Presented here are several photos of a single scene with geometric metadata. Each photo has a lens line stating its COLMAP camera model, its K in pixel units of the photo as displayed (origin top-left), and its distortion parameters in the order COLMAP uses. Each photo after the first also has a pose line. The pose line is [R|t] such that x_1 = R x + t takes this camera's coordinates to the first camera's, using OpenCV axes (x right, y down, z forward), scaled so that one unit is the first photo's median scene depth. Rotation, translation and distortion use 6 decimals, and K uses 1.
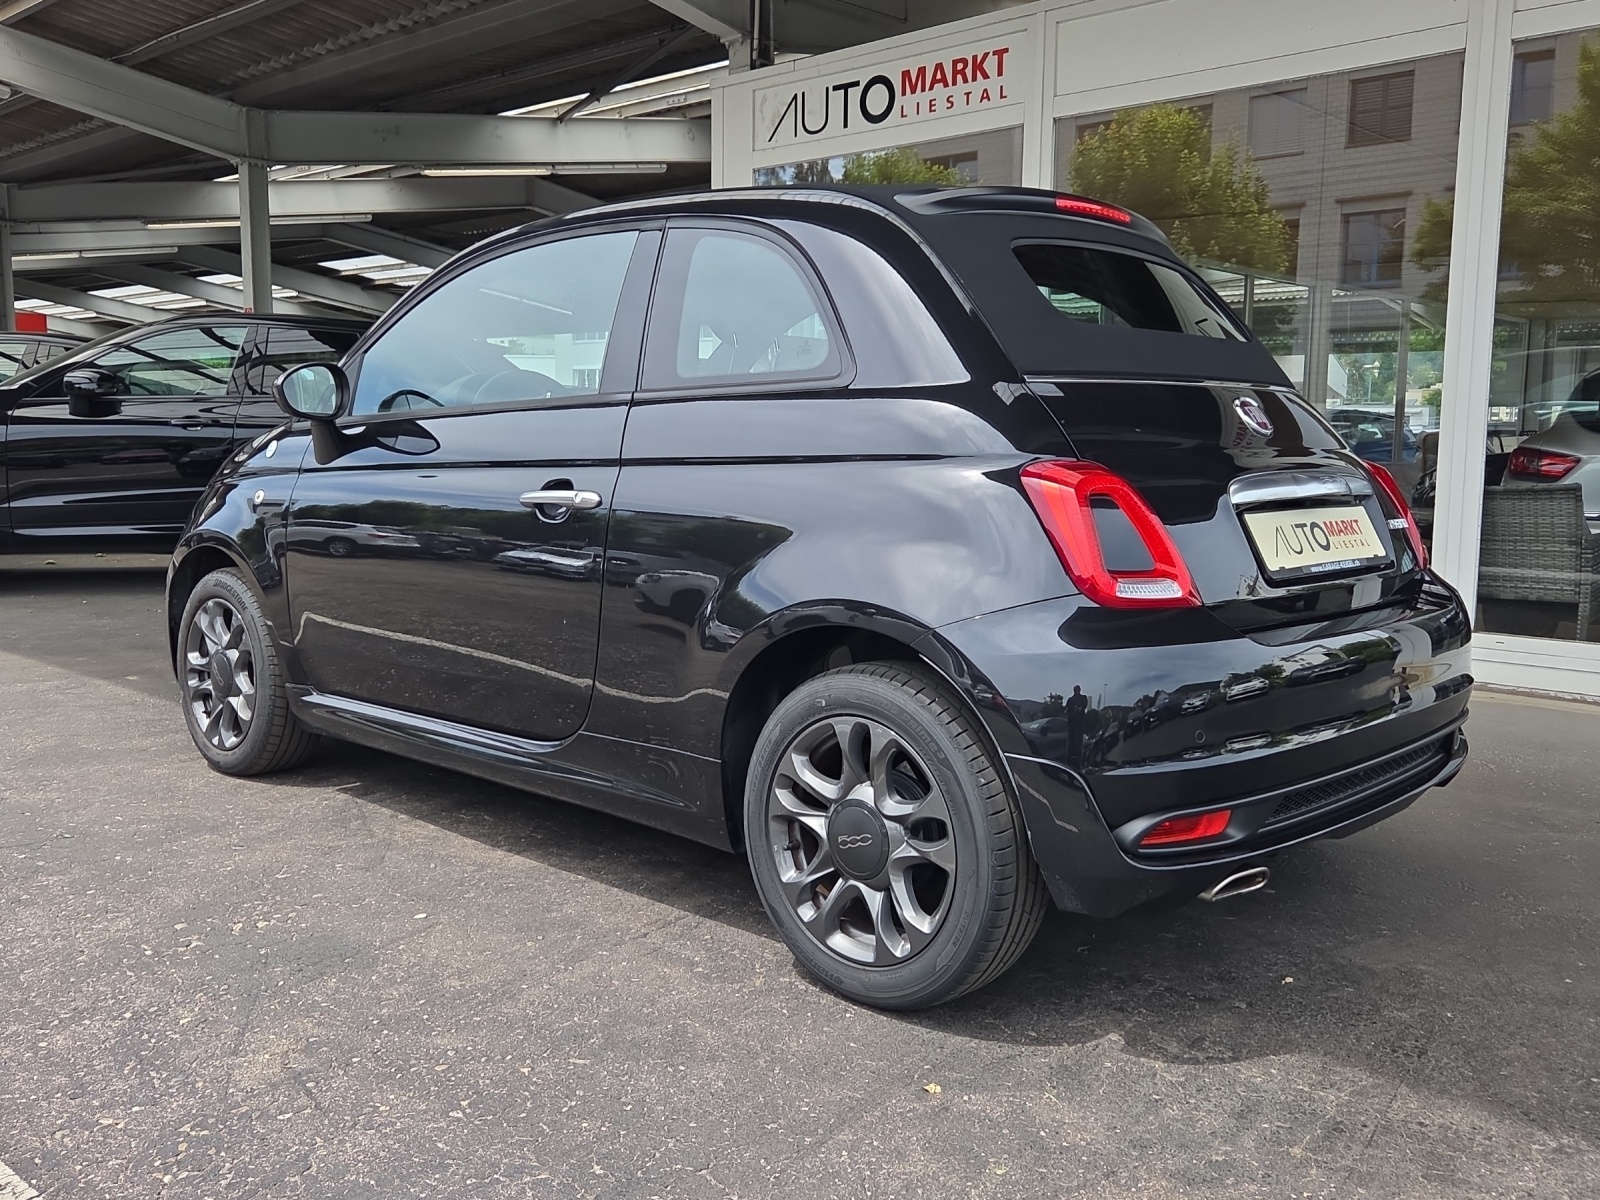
lens RADIAL K [[1431.0, 0, 798.8], [0, 1431.0, 577.4], [0, 0, 1]] dist [0.108352, -0.123412]
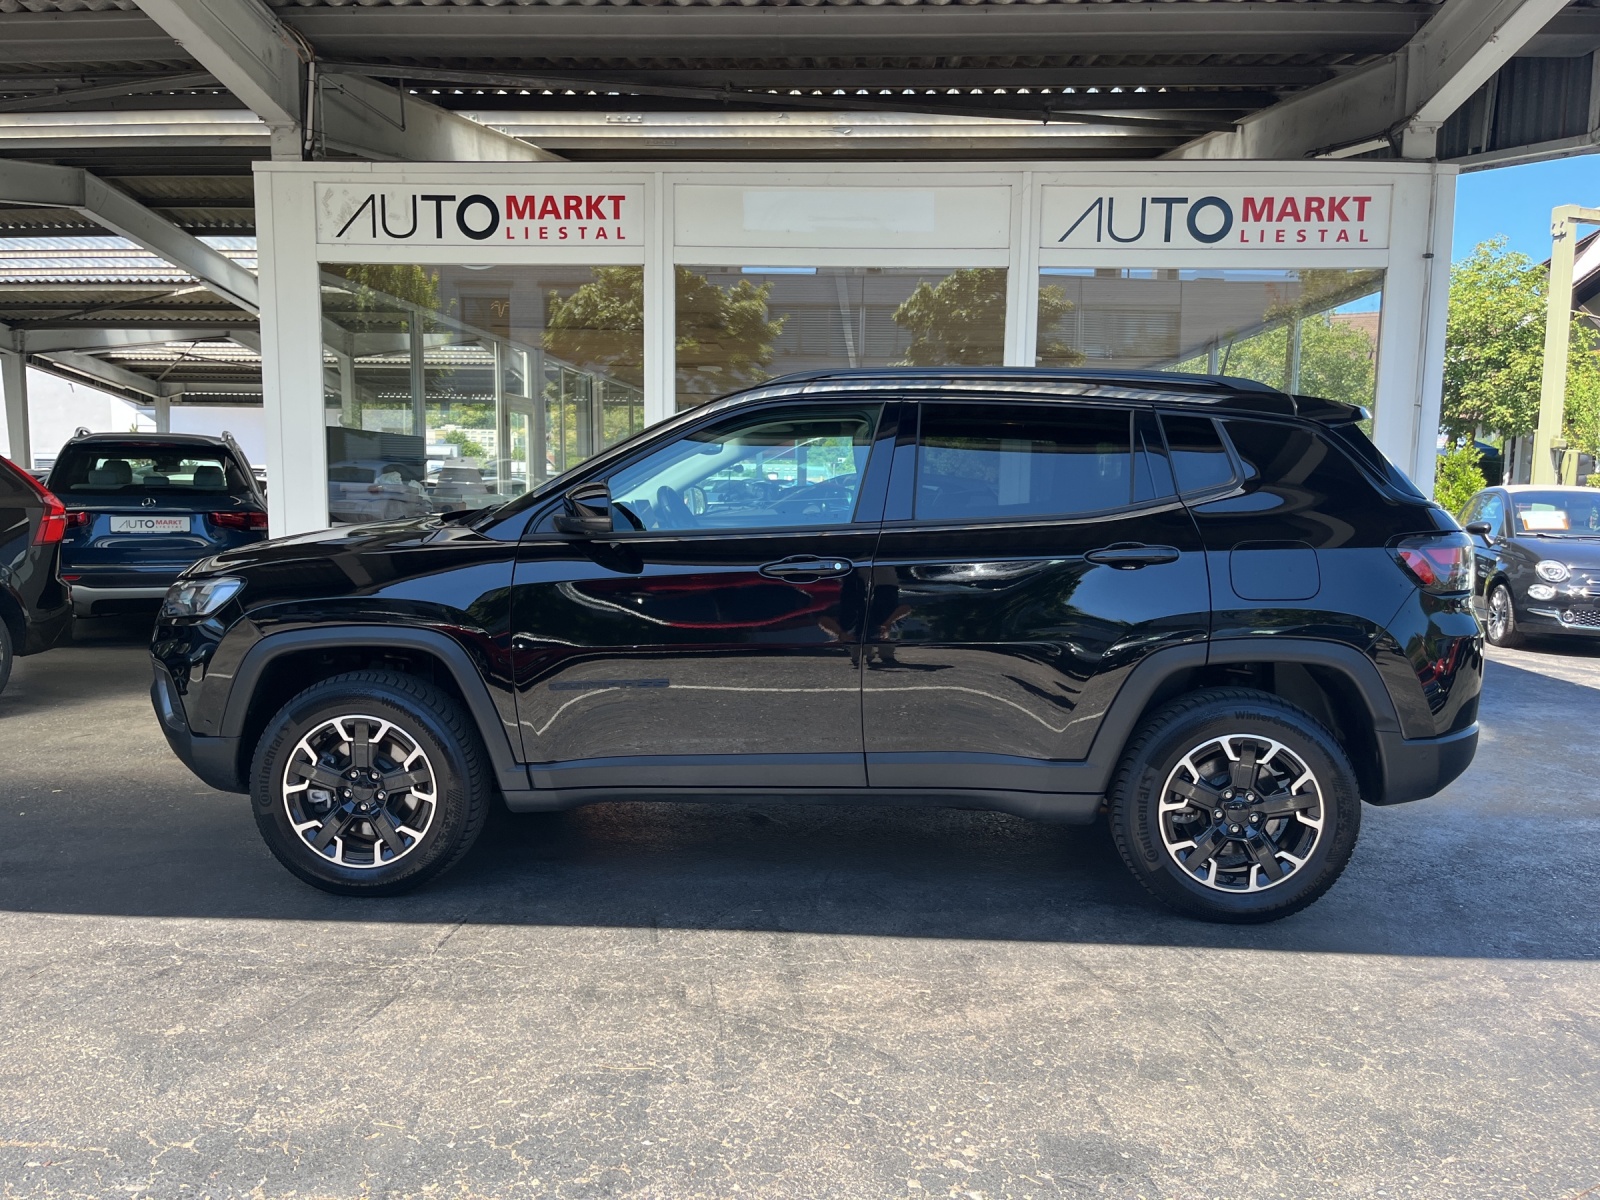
lens RADIAL K [[1213.7, 0, 807.4], [0, 1213.7, 613.0], [0, 0, 1]] dist [0.072736, -0.094219]
pose [[0.762918, -0.076149, 0.641995, -0.352495], [0.061808, 0.997081, 0.044817, -0.064490], [-0.643534, 0.005488, 0.765398, 0.153762]]
